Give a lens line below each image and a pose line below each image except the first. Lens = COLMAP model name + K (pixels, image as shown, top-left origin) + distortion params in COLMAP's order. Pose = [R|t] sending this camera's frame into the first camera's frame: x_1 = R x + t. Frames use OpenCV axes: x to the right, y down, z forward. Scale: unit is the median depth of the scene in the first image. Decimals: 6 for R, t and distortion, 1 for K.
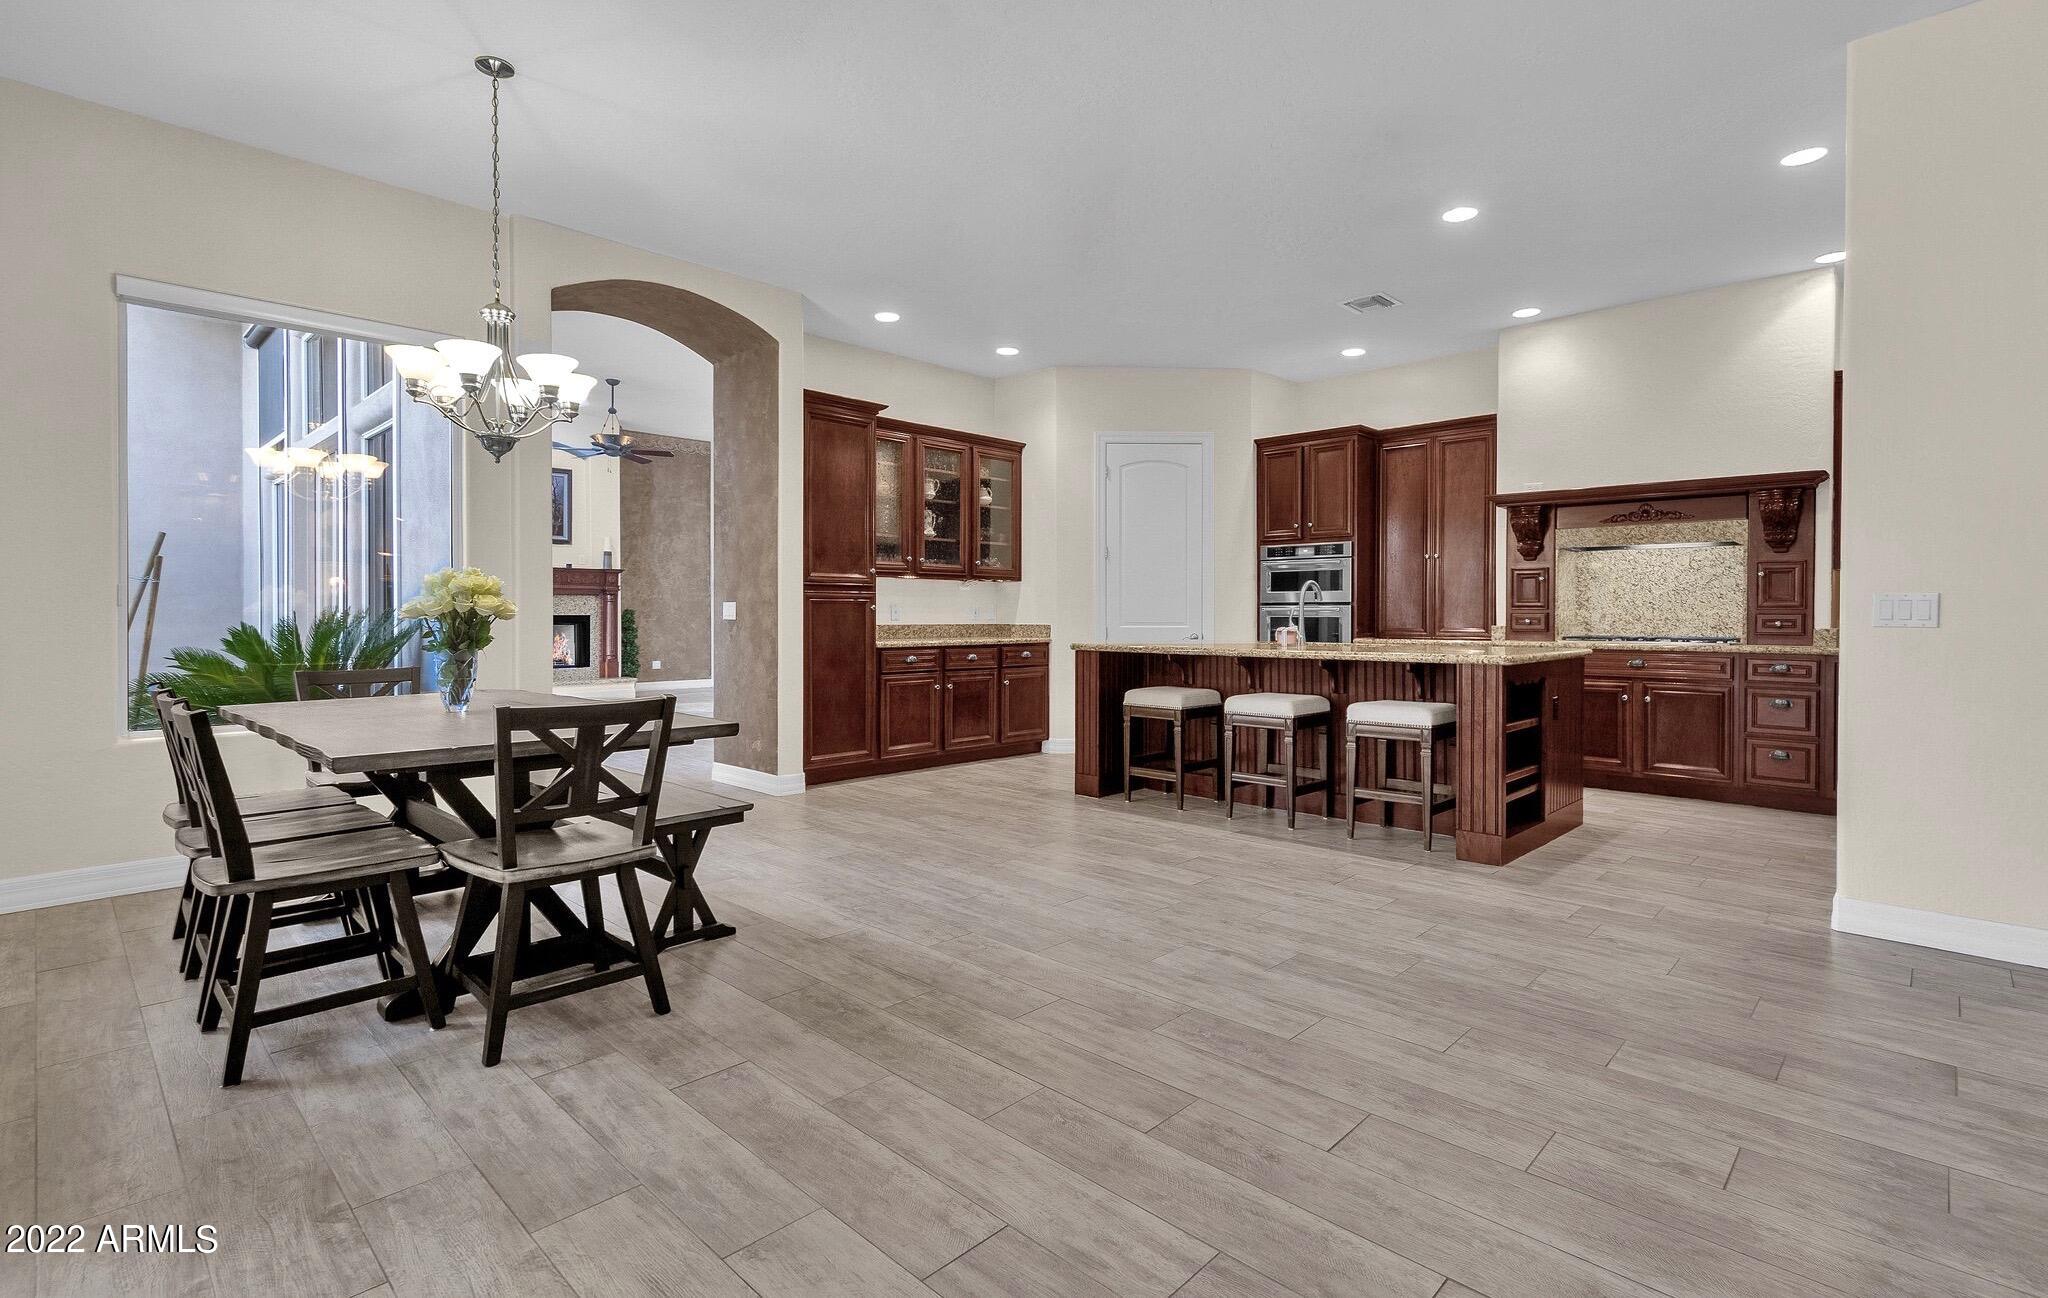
lens RADIAL K [[962.5, 0, 1039.3], [0, 962.5, 621.0], [0, 0, 1]] dist [0.005902, -0.000429]
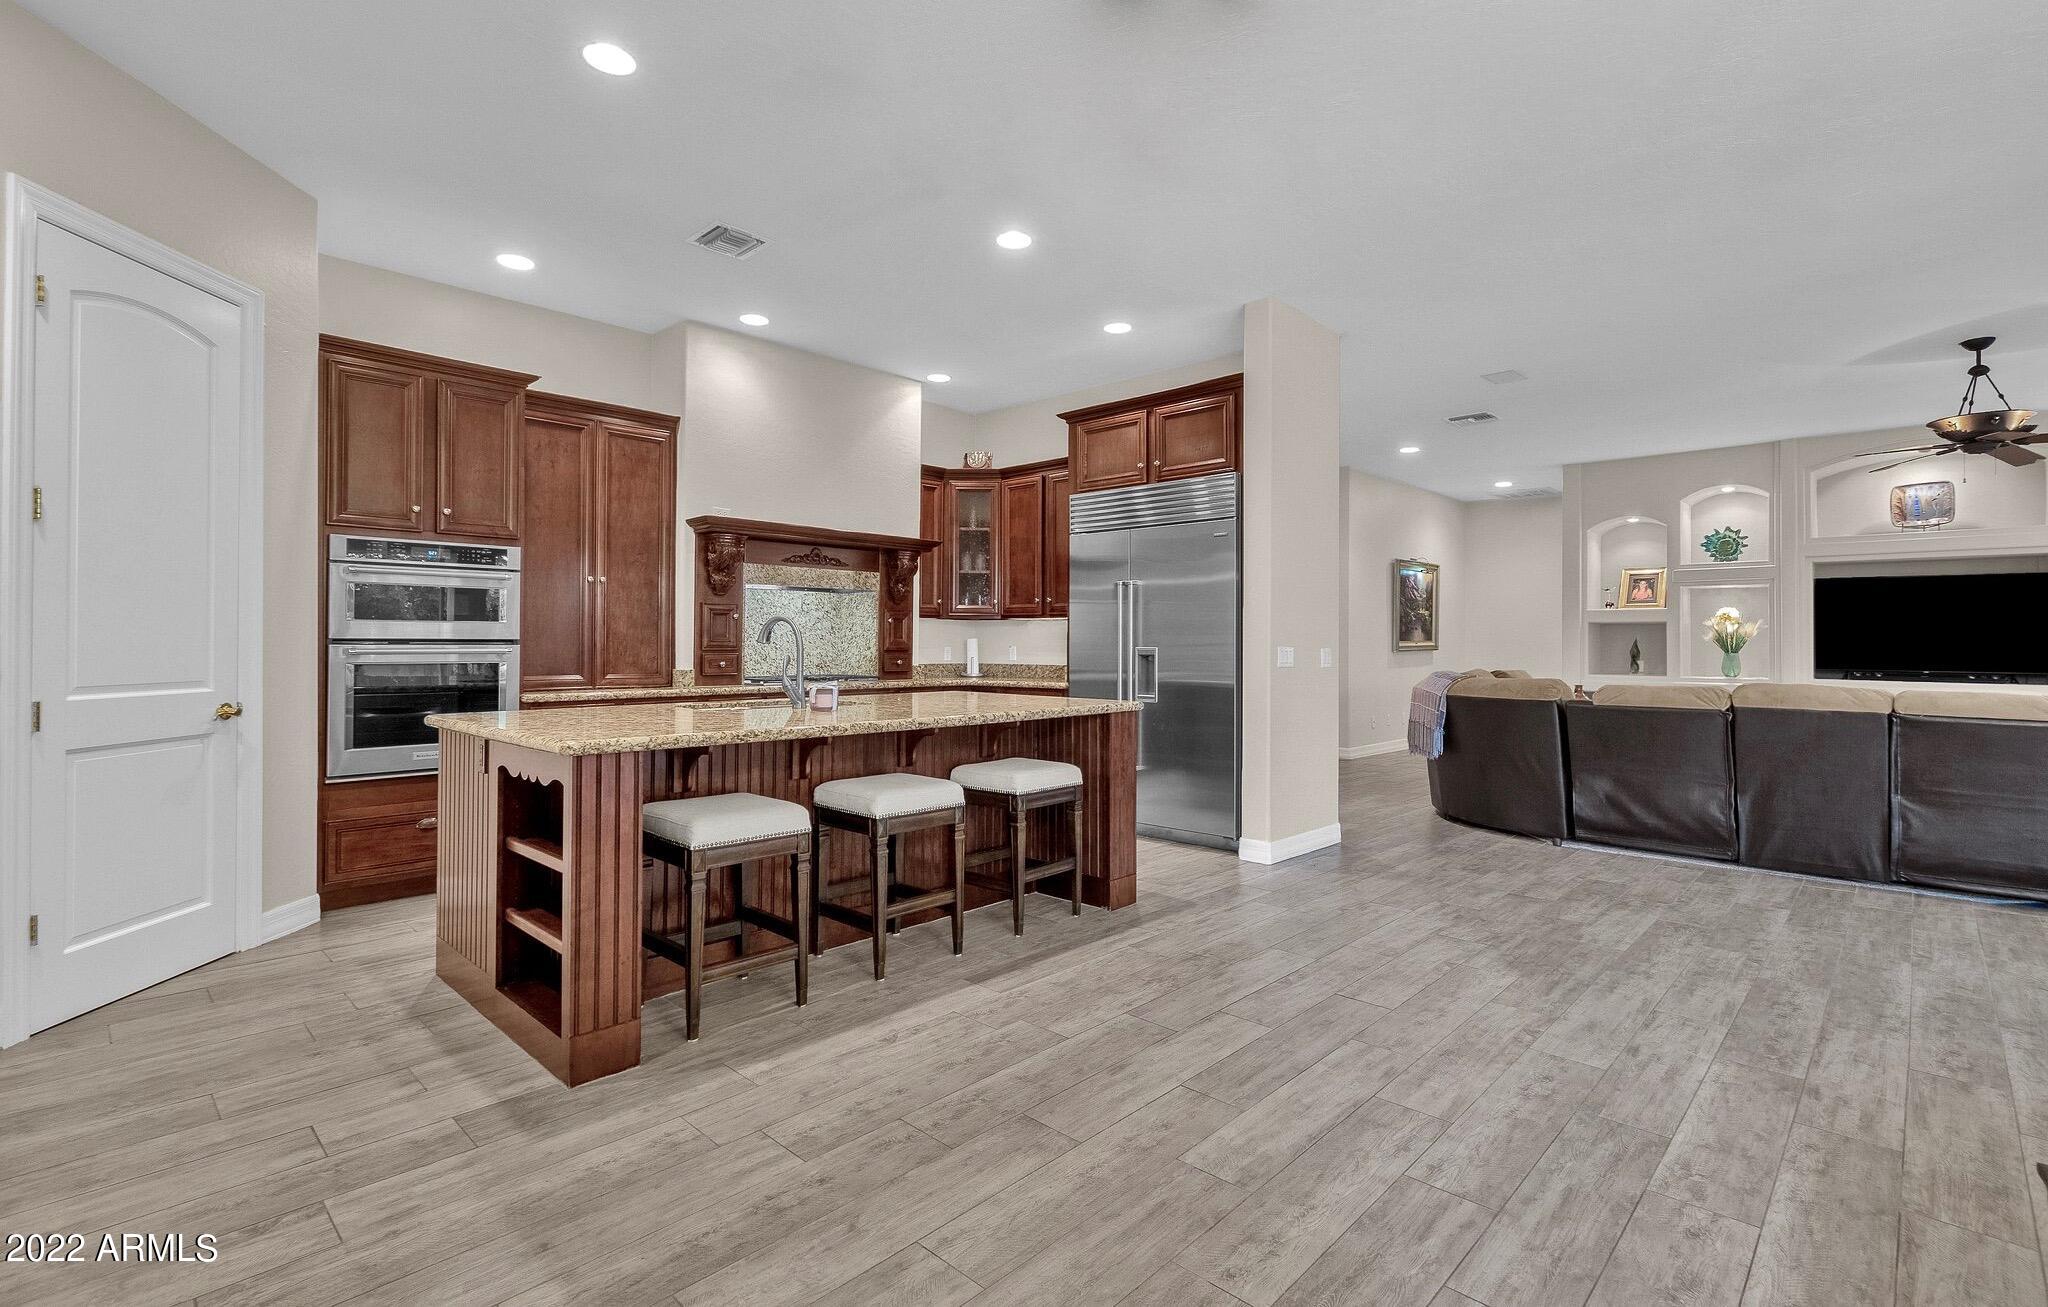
lens RADIAL K [[941.0, 0, 1028.9], [0, 941.0, 633.9], [0, 0, 1]] dist [0.003406, -0.001017]
pose [[-0.001707, 0.007493, 0.999970, -0.377923], [0.001529, 0.999971, -0.007490, -0.021441], [-0.999997, 0.001517, -0.001719, 0.766130]]
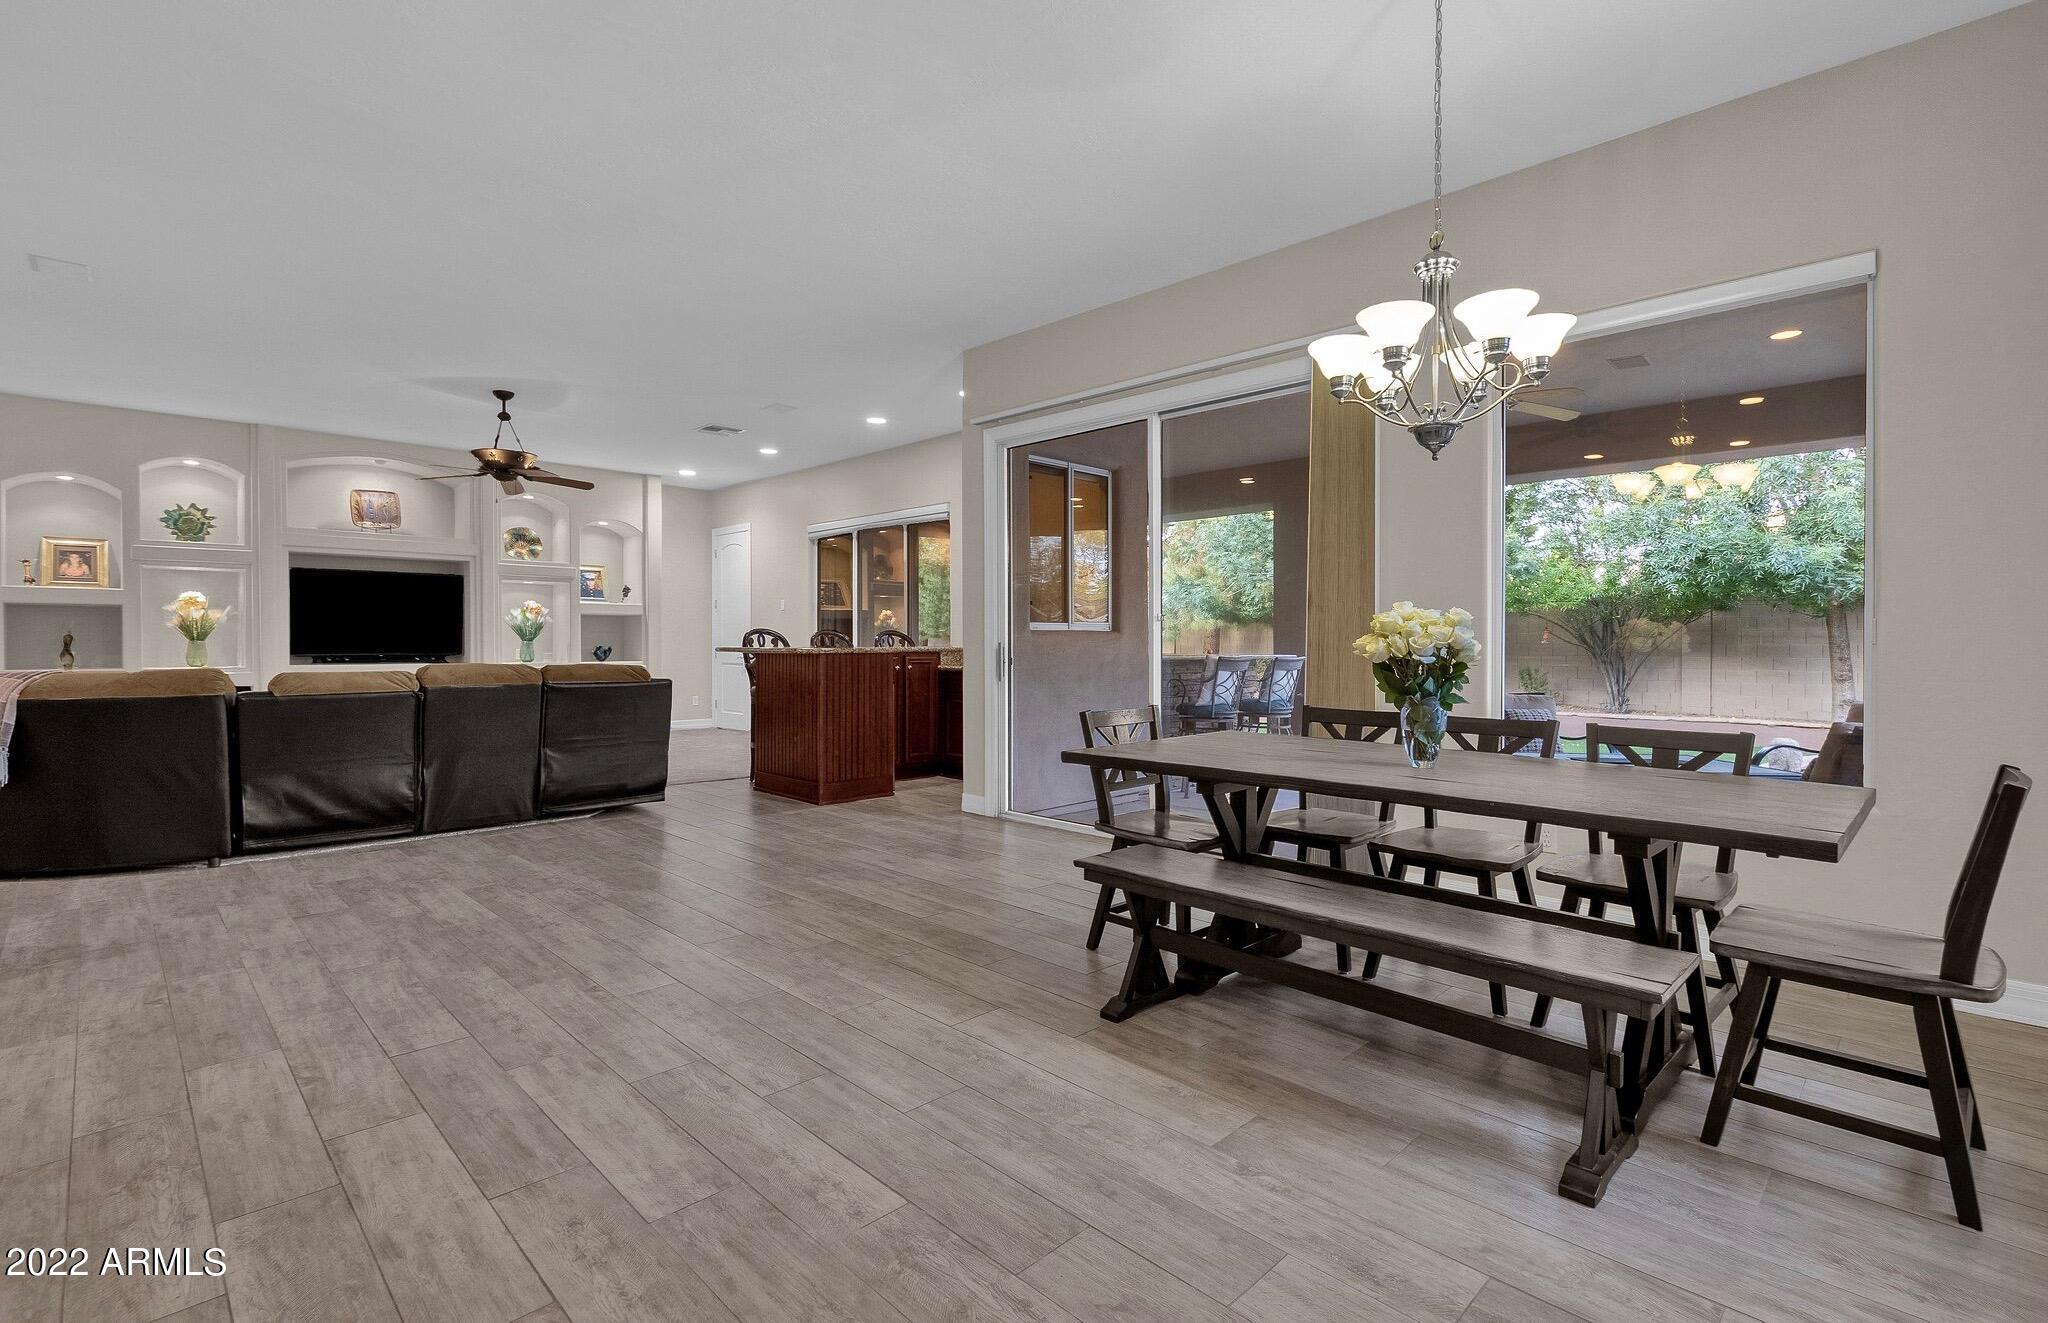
lens RADIAL K [[943.4, 0, 1037.6], [0, 943.4, 642.6], [0, 0, 1]] dist [0.002296, -0.001473]
pose [[-0.999769, -0.001693, 0.021414, -0.149267], [-0.001468, 0.999943, 0.010530, -0.014384], [-0.021431, 0.010497, -0.999715, 1.008466]]
